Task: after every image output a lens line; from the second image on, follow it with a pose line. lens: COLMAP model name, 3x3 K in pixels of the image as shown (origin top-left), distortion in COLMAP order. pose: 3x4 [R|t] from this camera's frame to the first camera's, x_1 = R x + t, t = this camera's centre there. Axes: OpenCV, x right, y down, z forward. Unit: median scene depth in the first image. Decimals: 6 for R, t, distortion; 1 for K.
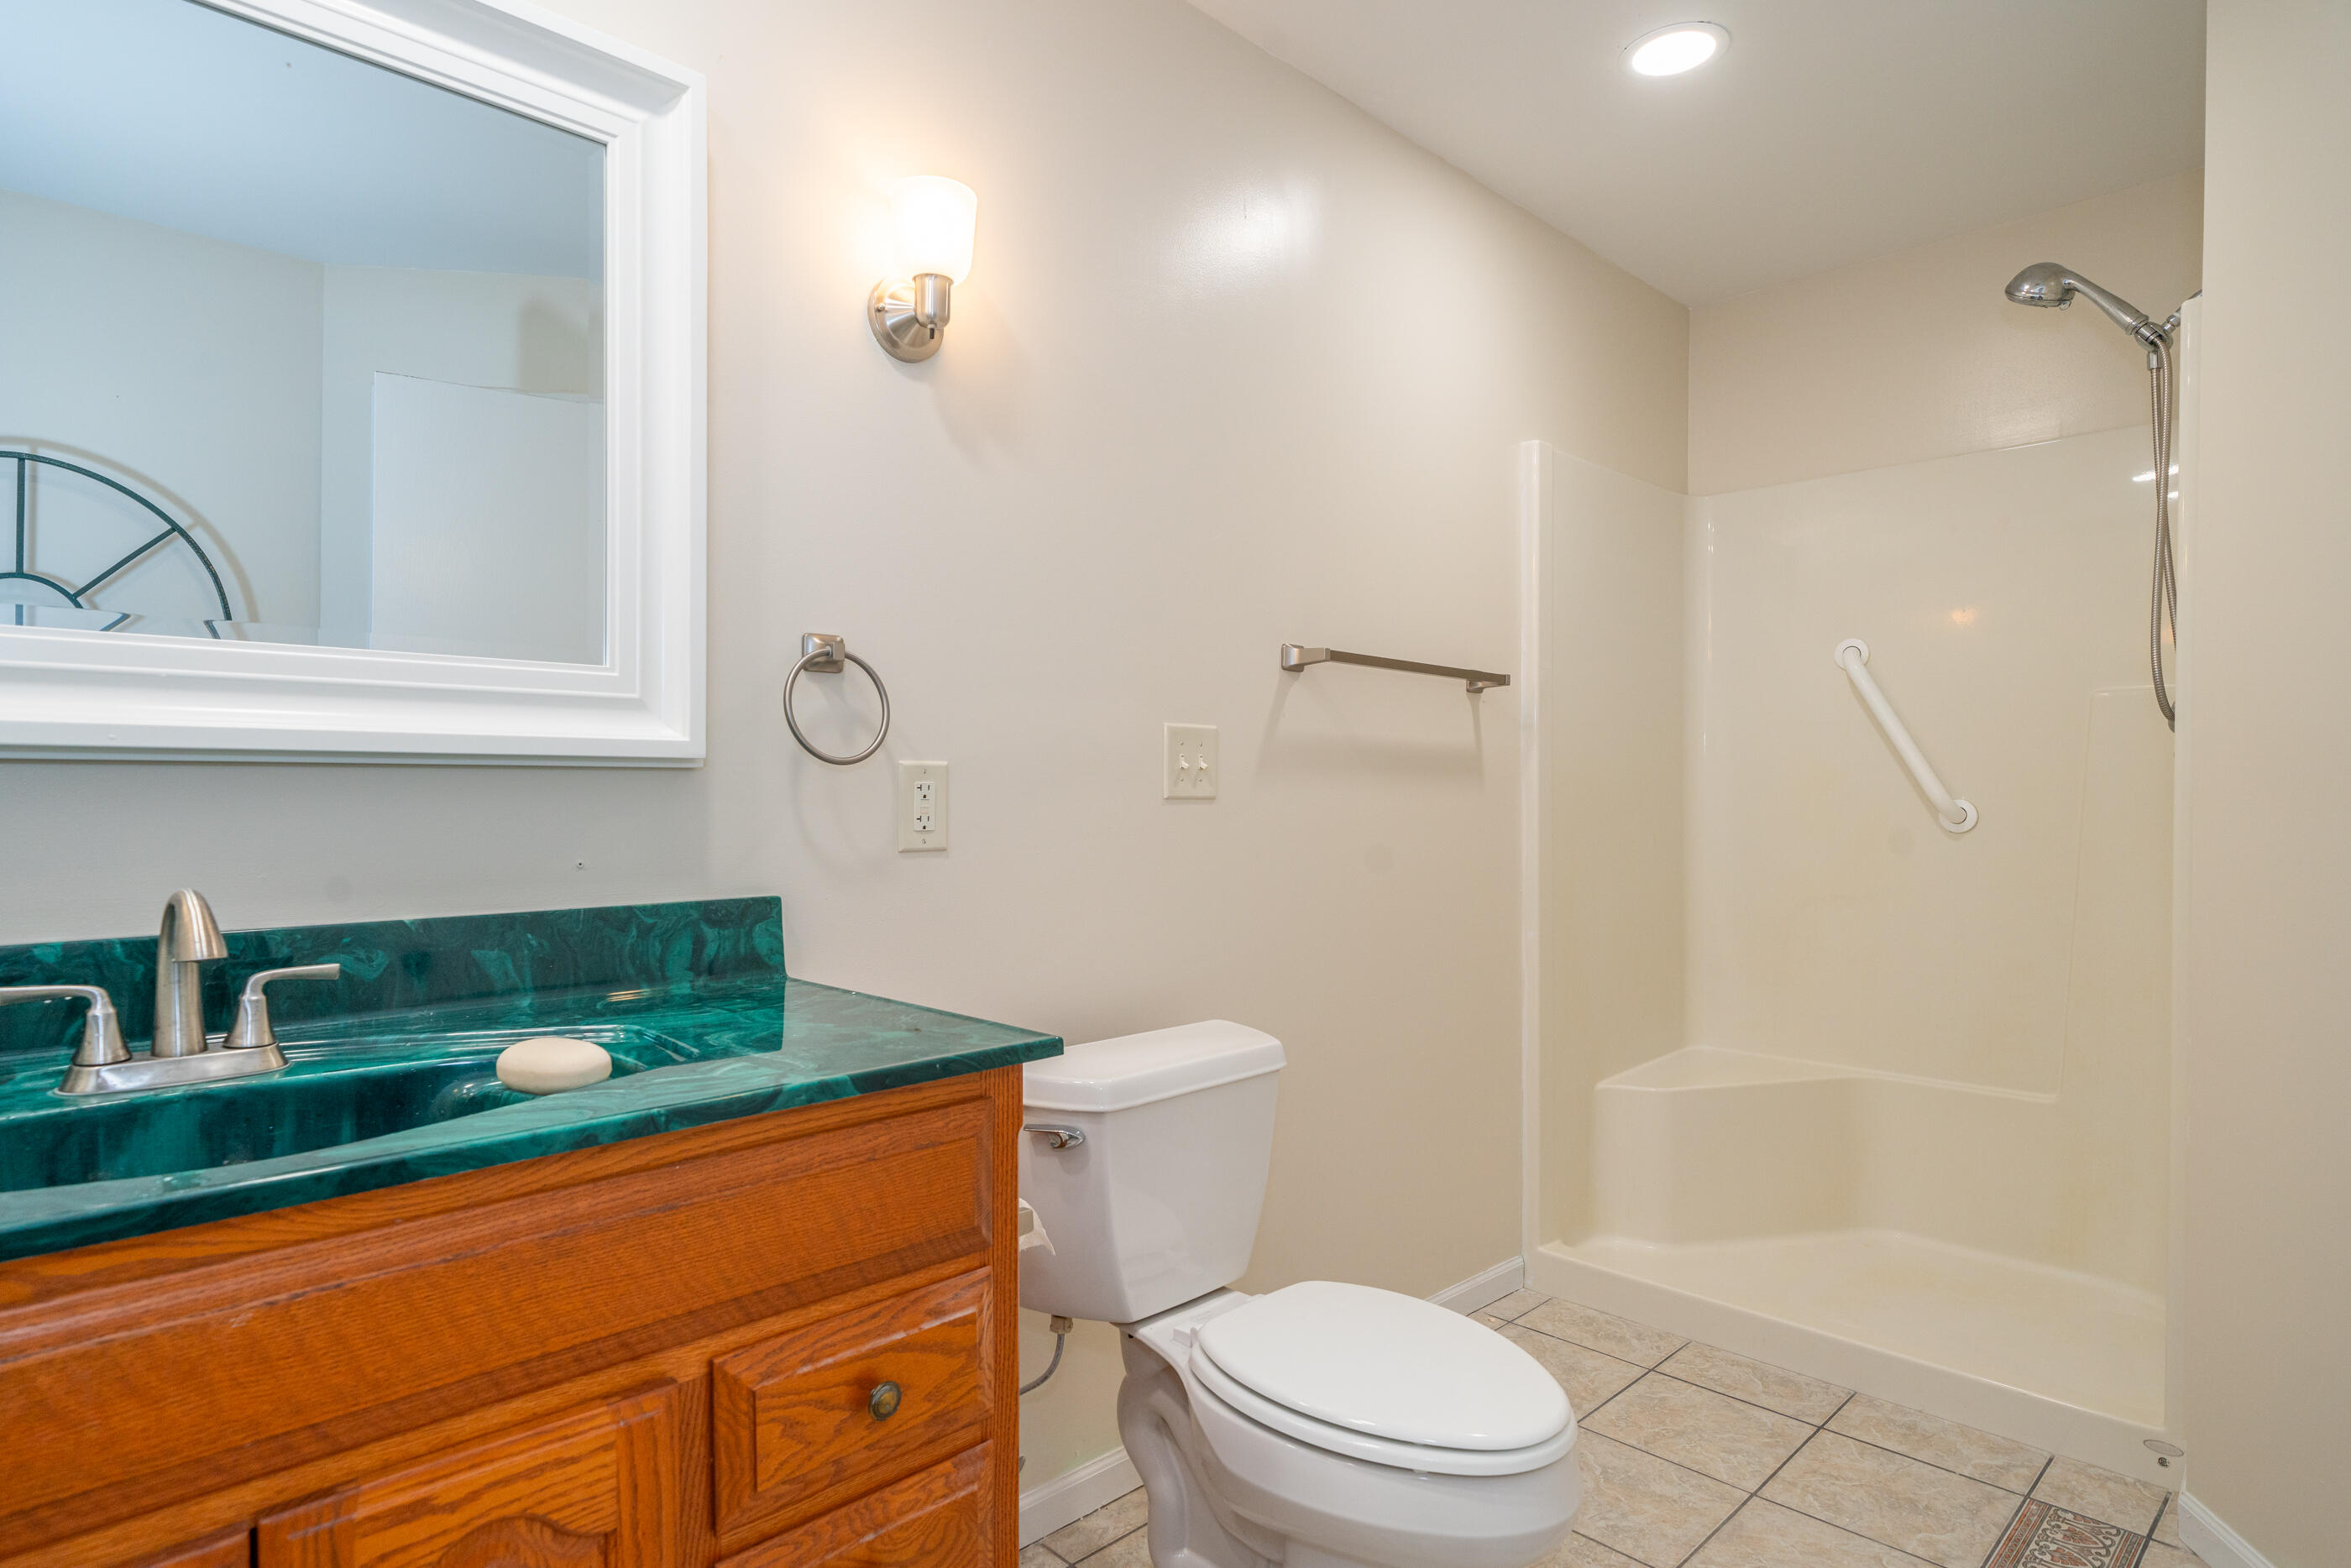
lens RADIAL K [[1303.2, 0, 1175.5], [0, 1303.2, 784.0], [0, 0, 1]] dist [0.002365, 0.000854]
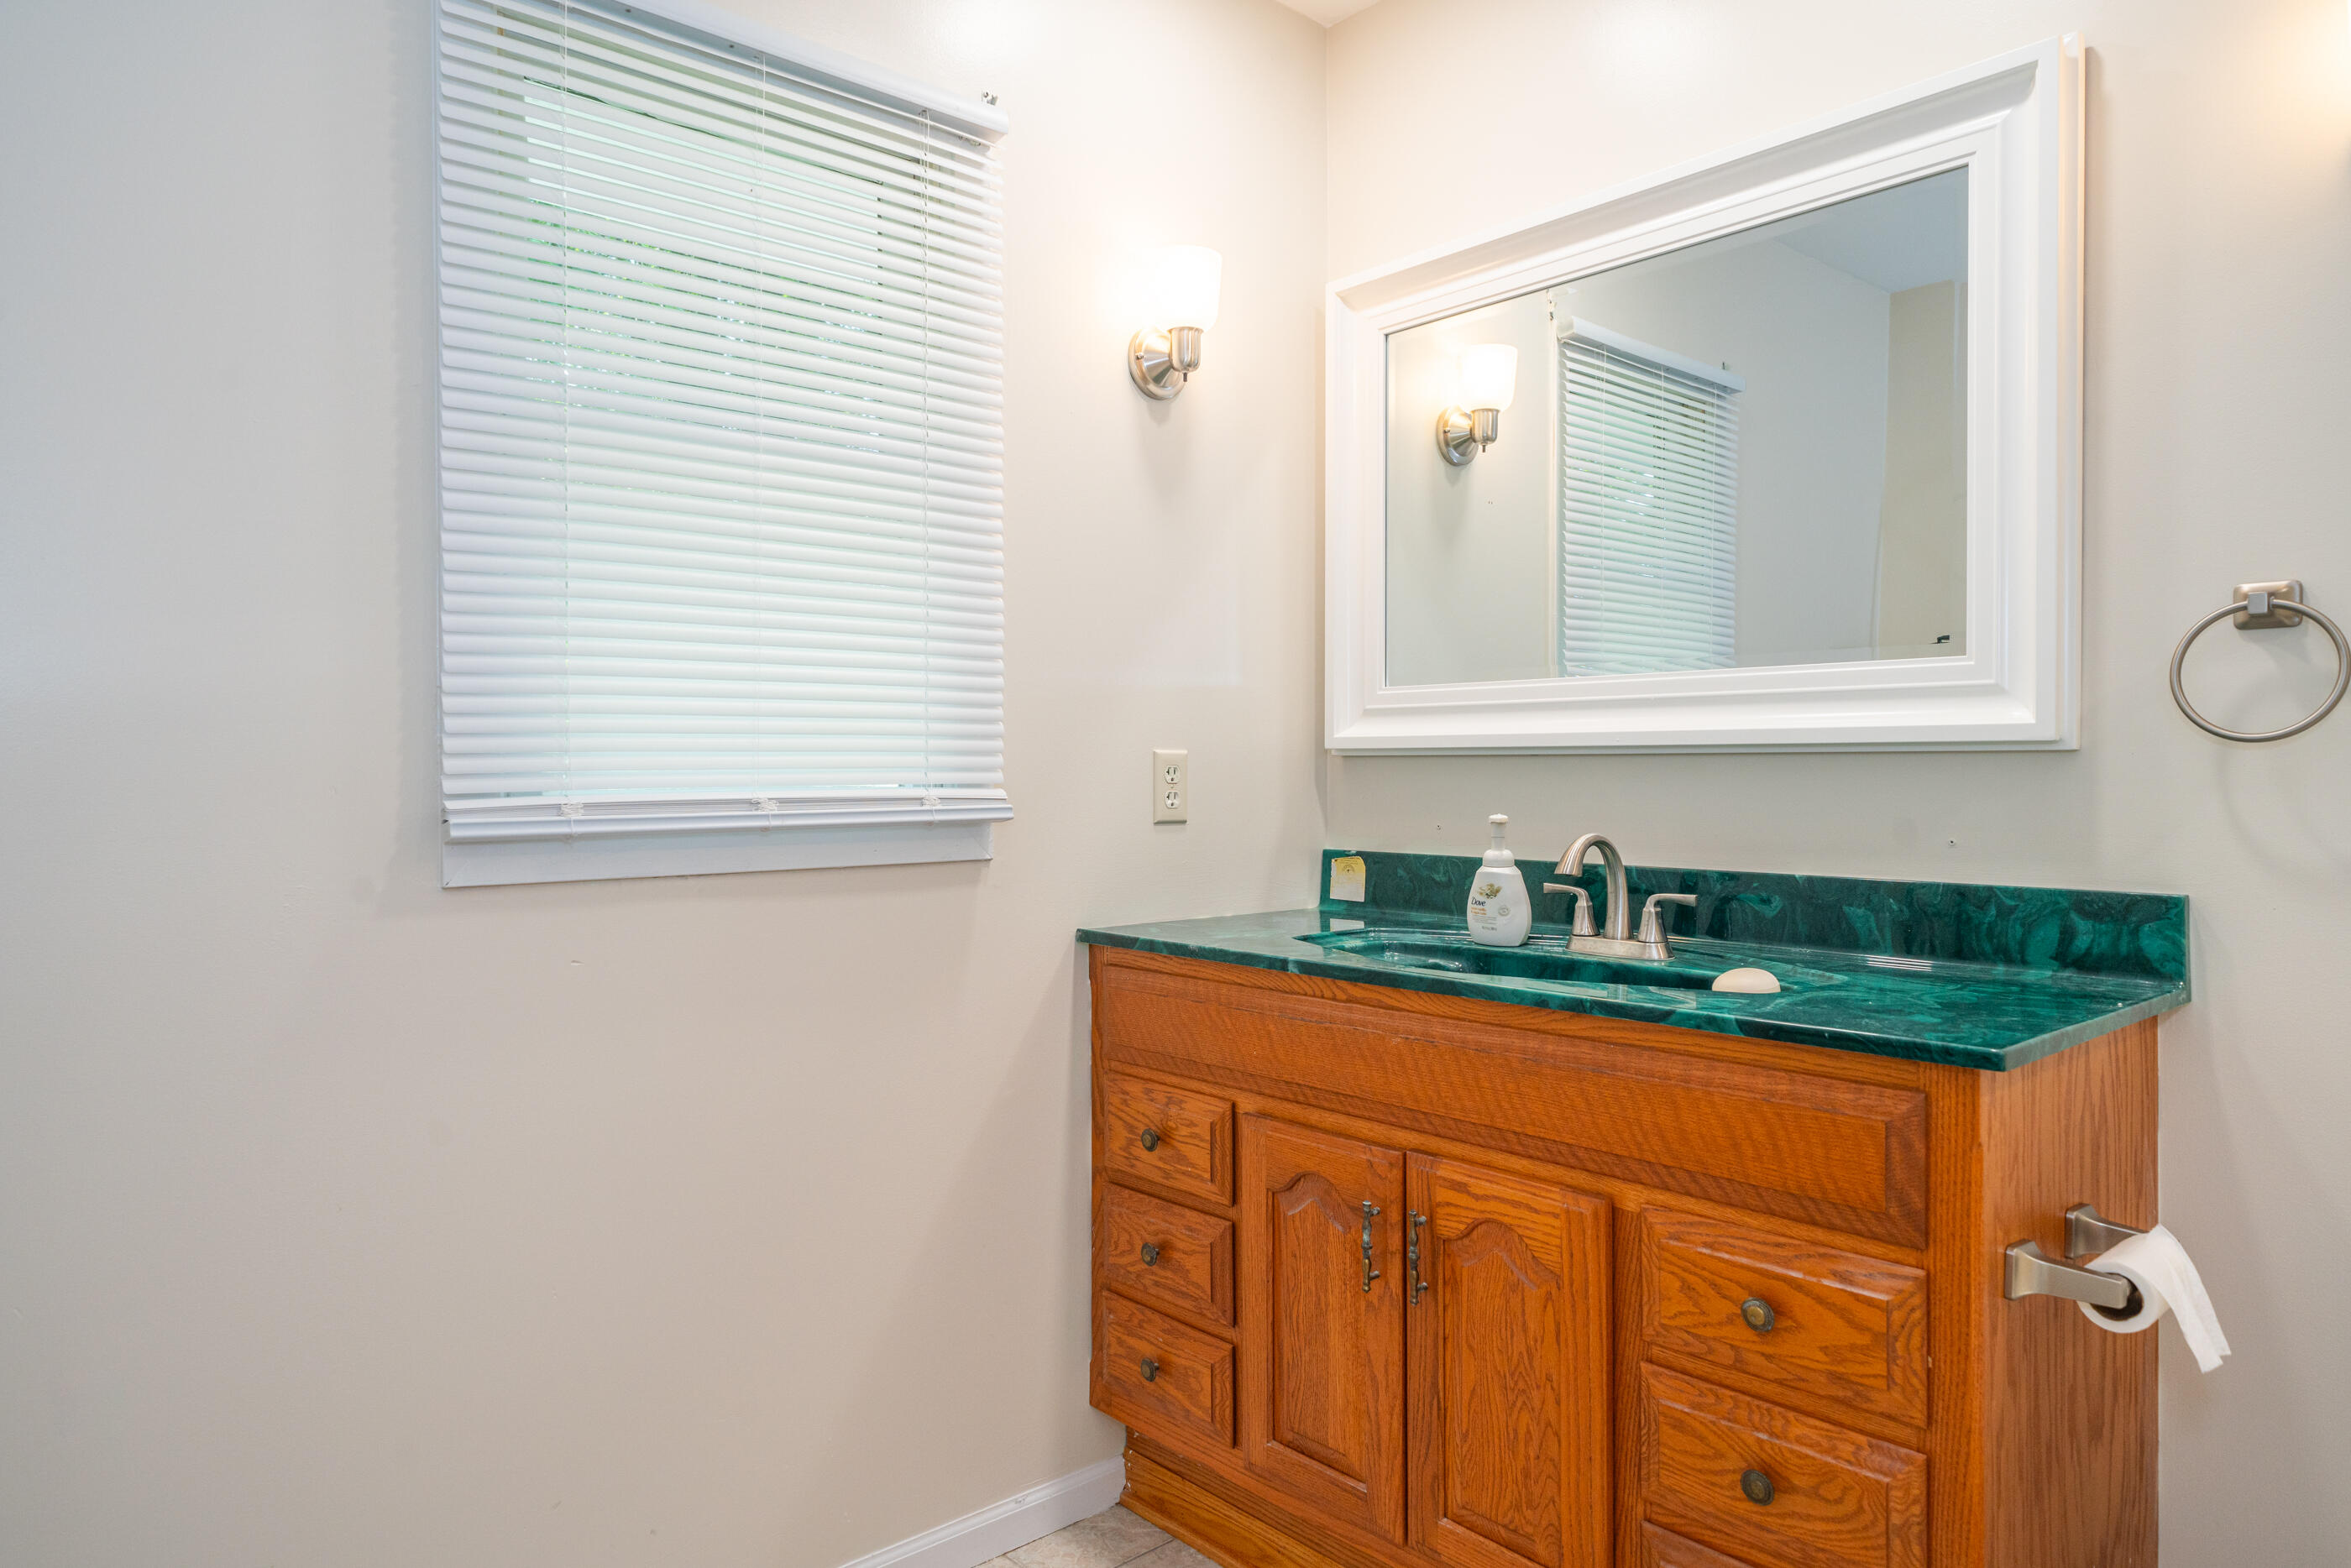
lens RADIAL K [[1460.1, 0, 1175.5], [0, 1460.1, 784.0], [0, 0, 1]] dist [-0.001742, -0.000763]
pose [[-0.074899, -0.000258, -0.997191, 1.012107], [-0.002226, 0.999998, -0.000092, 0.018324], [0.997189, 0.002213, -0.074899, 0.567736]]
